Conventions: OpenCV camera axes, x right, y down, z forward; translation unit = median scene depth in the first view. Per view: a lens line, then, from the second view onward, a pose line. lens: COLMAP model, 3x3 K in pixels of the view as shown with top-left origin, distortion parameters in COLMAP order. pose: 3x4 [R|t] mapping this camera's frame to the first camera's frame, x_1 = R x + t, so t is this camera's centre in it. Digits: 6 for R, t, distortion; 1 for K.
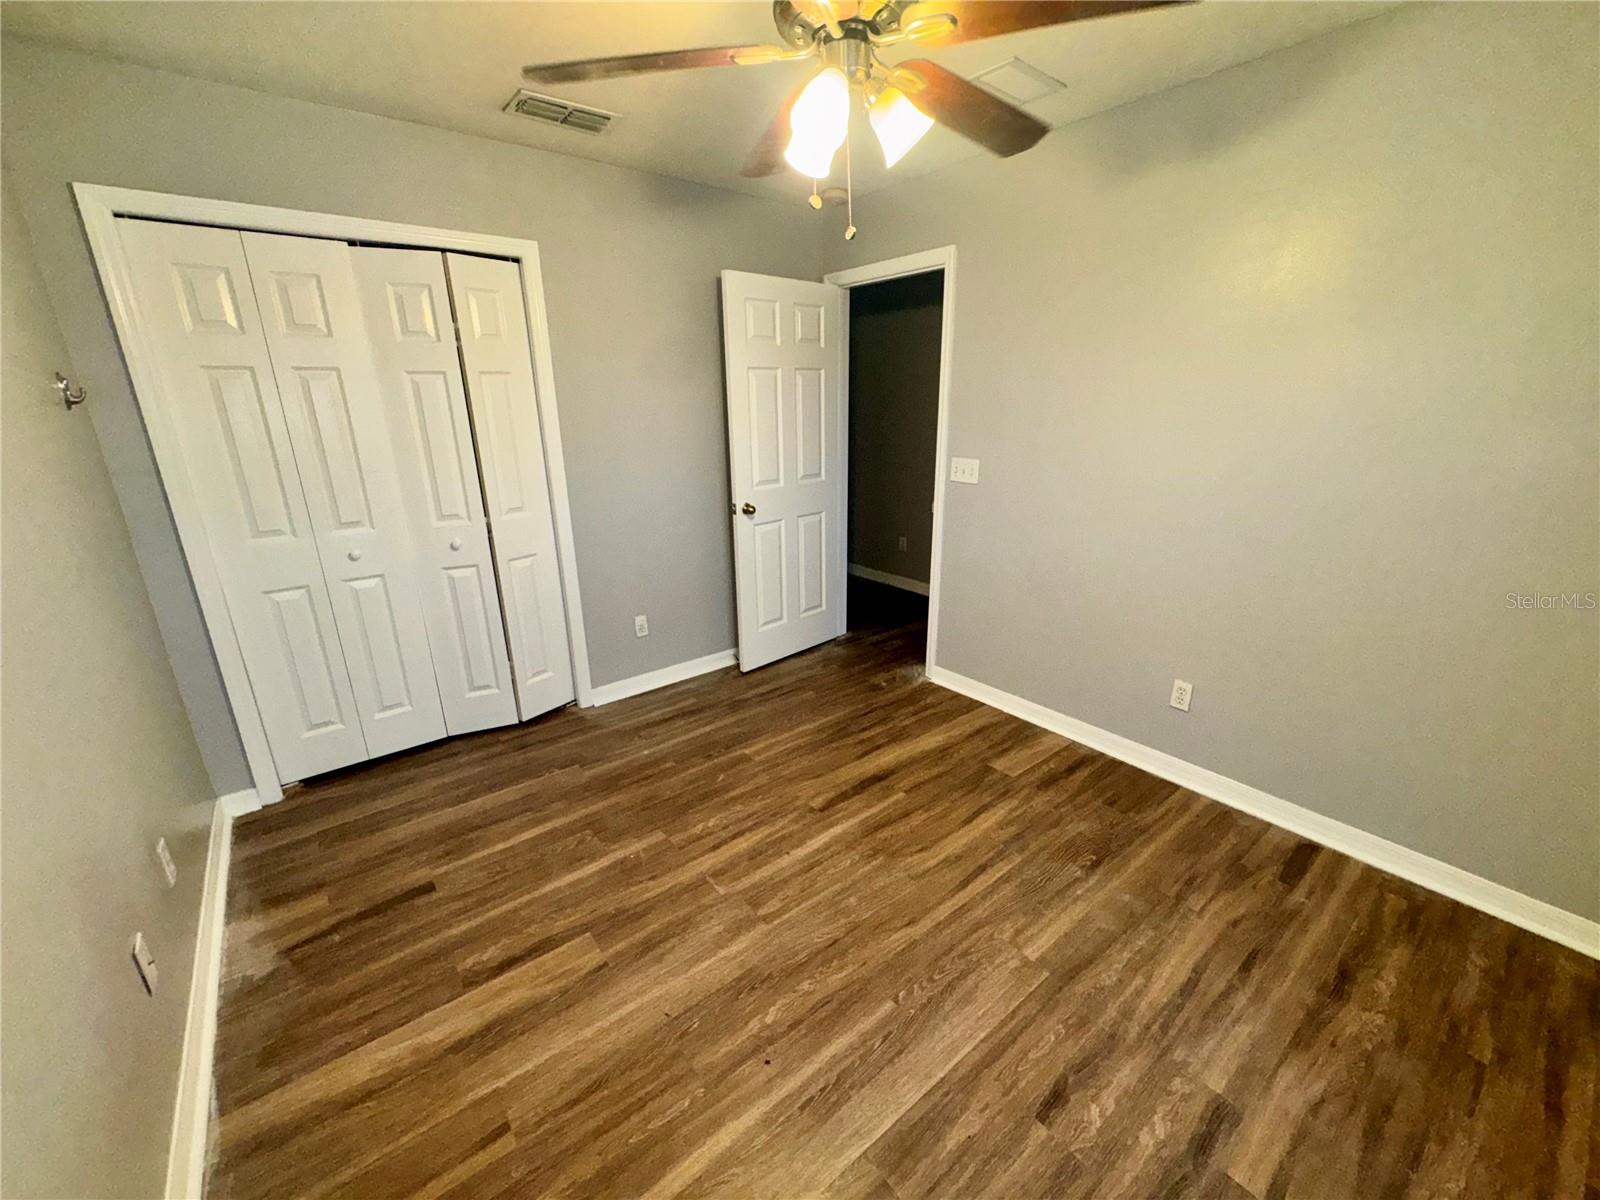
lens RADIAL K [[637.3, 0, 799.4], [0, 637.3, 597.7], [0, 0, 1]] dist [-0.003538, -0.000094]
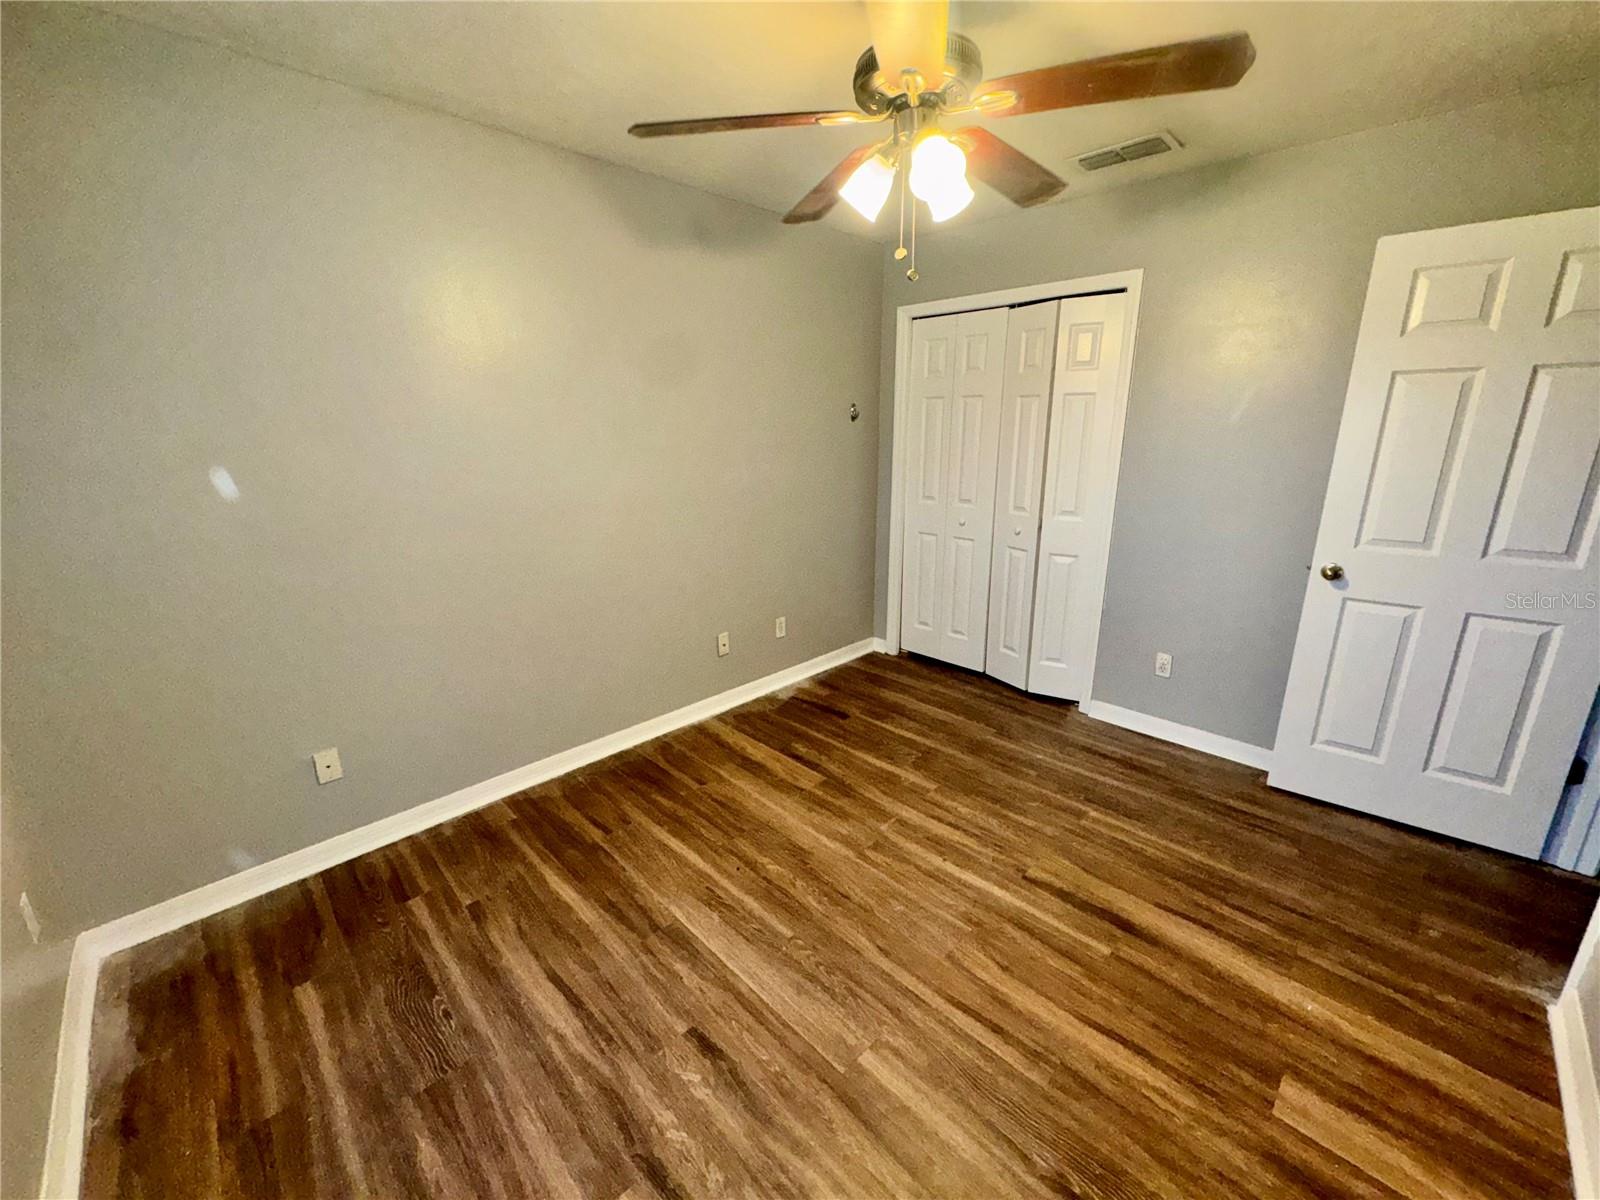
lens RADIAL K [[637.3, 0, 799.4], [0, 637.3, 597.7], [0, 0, 1]] dist [-0.003538, -0.000094]
pose [[0.110366, 0.275502, -0.954944, 0.807161], [-0.293160, 0.927090, 0.233585, -0.157491], [0.949672, 0.254172, 0.183086, 0.477768]]
